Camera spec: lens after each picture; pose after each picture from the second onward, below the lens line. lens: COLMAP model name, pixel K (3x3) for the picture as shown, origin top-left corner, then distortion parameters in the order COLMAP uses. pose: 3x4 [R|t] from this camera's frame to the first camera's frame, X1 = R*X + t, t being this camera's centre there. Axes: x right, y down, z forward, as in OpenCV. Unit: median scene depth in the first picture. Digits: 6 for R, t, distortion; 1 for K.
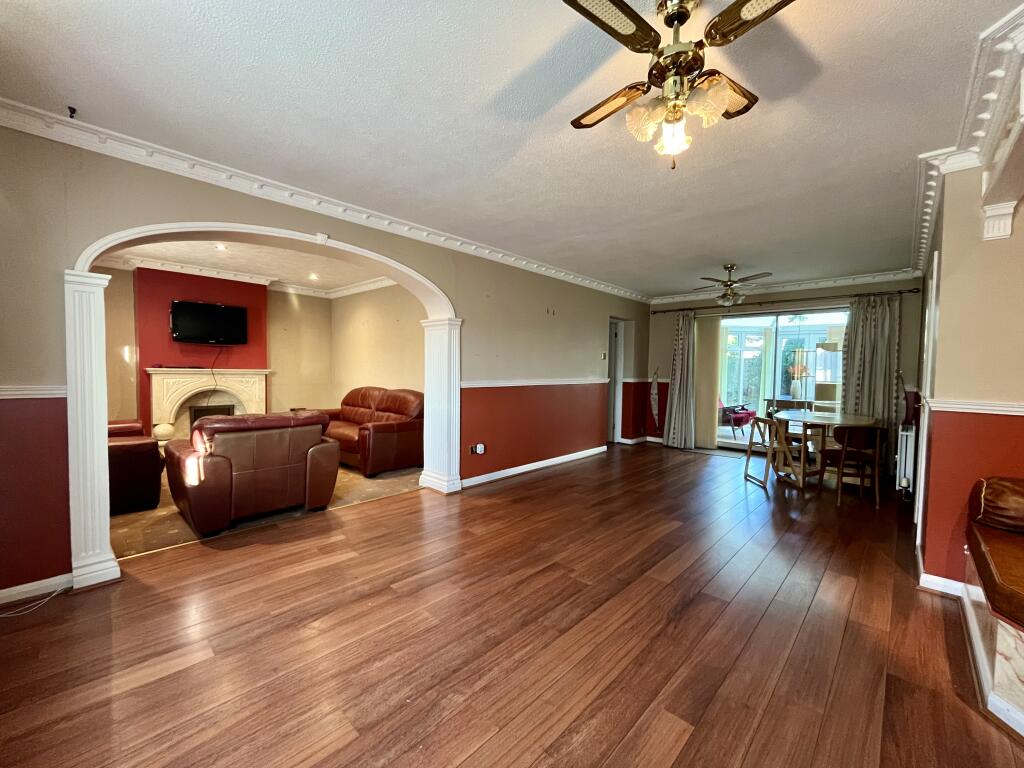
lens RADIAL K [[417.0, 0, 509.6], [0, 417.0, 383.7], [0, 0, 1]] dist [-0.003142, -0.000306]
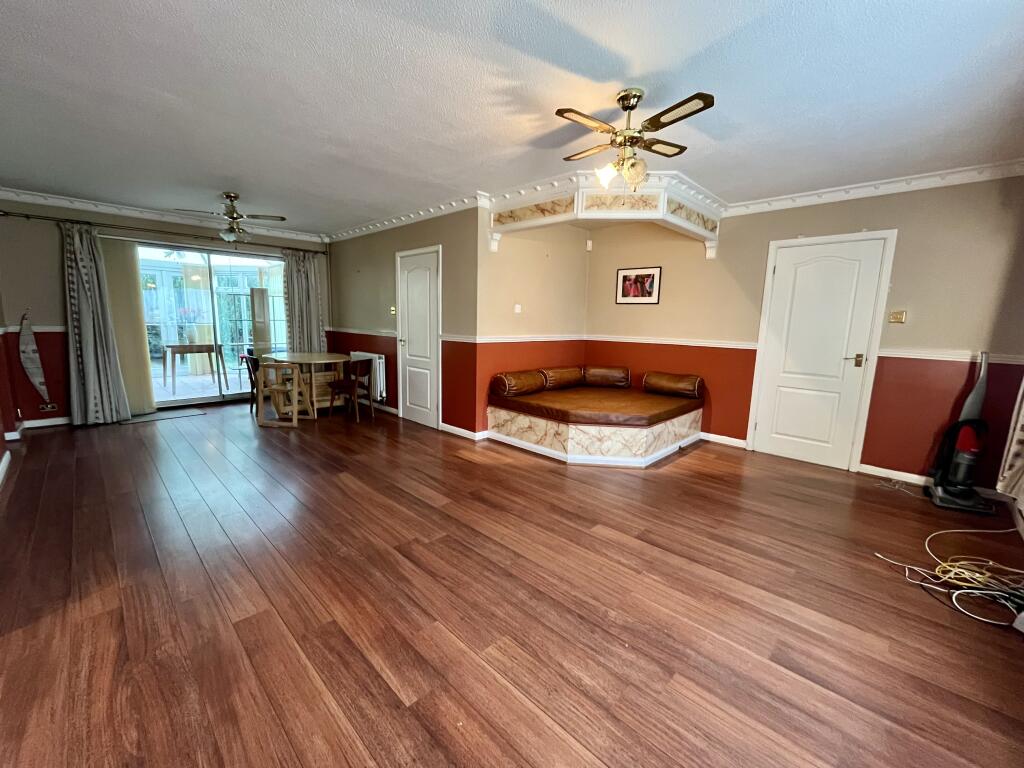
lens RADIAL K [[417.0, 0, 509.6], [0, 417.0, 383.7], [0, 0, 1]] dist [-0.003142, -0.000306]
pose [[0.017215, -0.170032, 0.985288, -0.860479], [0.015651, 0.985359, 0.169770, -0.072683], [-0.999729, 0.012498, 0.019624, 0.911510]]
